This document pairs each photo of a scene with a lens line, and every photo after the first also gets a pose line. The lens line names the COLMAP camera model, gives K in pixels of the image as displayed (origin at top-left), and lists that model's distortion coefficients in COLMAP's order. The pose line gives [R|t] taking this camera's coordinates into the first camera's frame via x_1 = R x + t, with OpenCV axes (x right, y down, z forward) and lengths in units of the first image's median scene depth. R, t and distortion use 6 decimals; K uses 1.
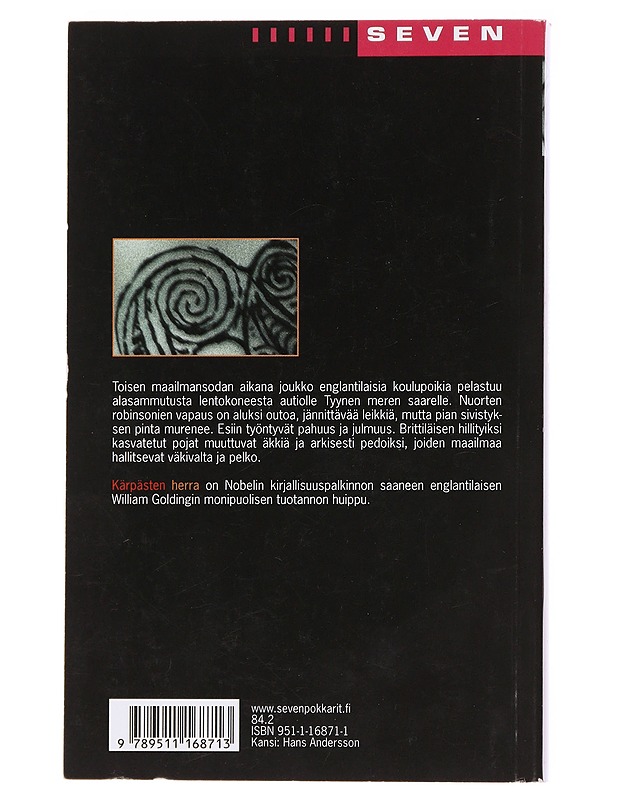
lens RADIAL K [[4376.2, 0, 313.8], [0, 4376.2, 393.3], [0, 0, 1]] dist [-2.346382, 0.000000]
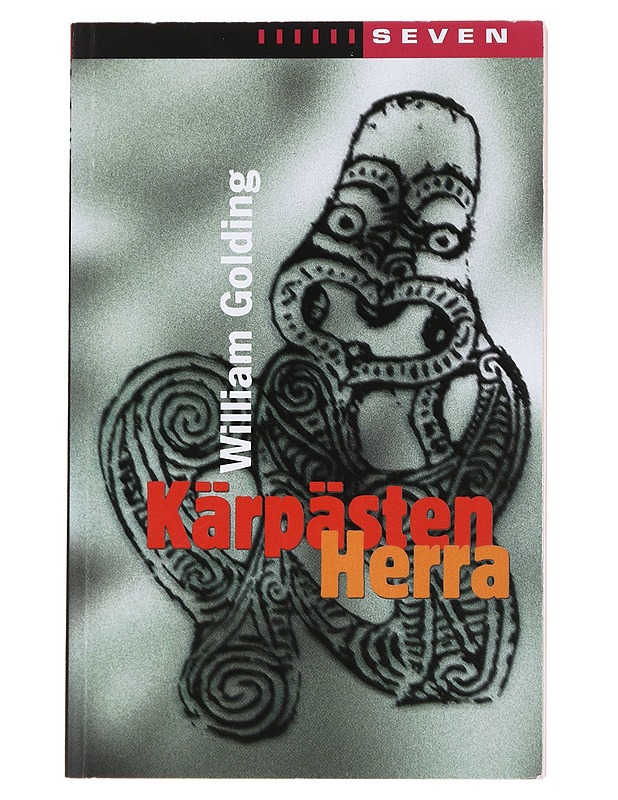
lens RADIAL K [[4376.2, 0, 303.6], [0, 4376.2, 406.7], [0, 0, 1]] dist [-2.346382, 0.000000]
pose [[0.999974, 0.006544, -0.003016, -0.003837], [-0.006536, 0.999974, 0.002947, -0.025900], [0.003036, -0.002927, 0.999991, 0.165499]]
